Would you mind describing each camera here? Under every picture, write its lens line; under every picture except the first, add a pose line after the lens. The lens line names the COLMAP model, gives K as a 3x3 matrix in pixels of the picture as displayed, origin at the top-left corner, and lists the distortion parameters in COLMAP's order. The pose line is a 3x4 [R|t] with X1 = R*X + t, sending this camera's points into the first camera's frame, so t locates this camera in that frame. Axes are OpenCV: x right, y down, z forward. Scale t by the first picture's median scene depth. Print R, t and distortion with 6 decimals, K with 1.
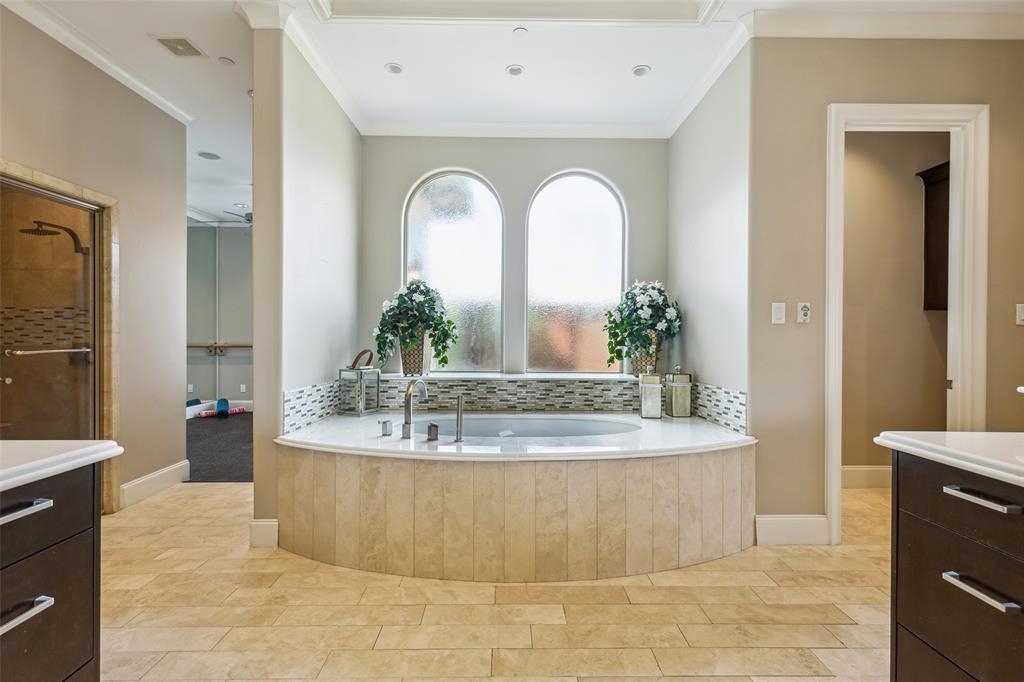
lens RADIAL K [[458.5, 0, 512.3], [0, 458.5, 339.4], [0, 0, 1]] dist [-0.000198, -0.000013]
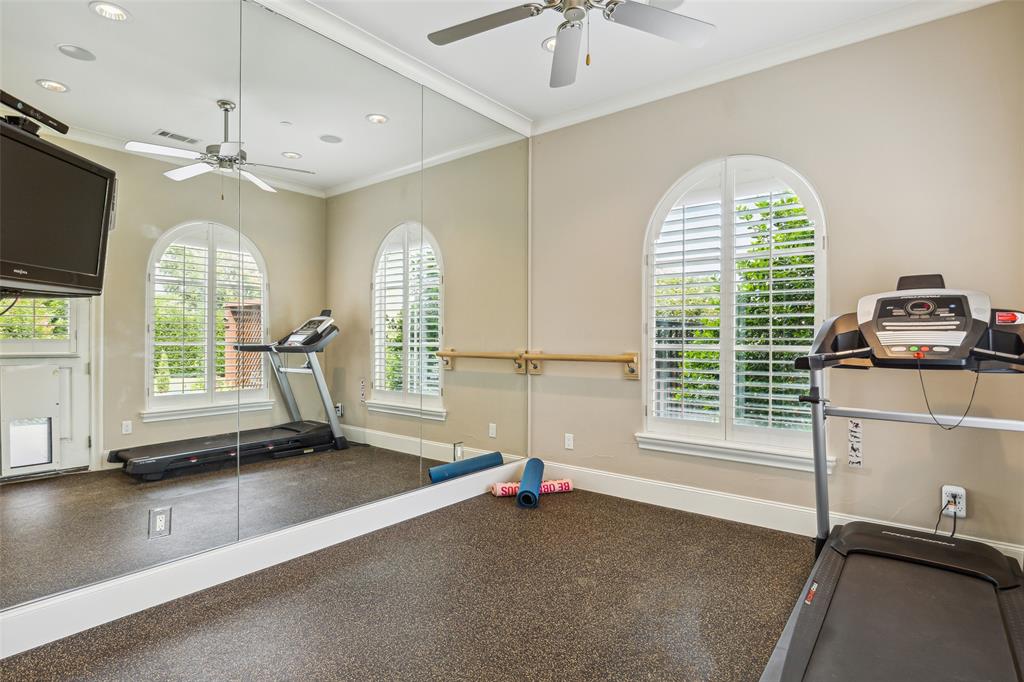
lens RADIAL K [[510.3, 0, 513.9], [0, 510.3, 339.5], [0, 0, 1]] dist [-0.001363, -0.000021]
pose [[0.766309, 0.005091, -0.642452, -0.272049], [-0.007302, 0.999973, -0.000785, -0.005772], [0.642430, 0.005292, 0.766326, 0.529088]]
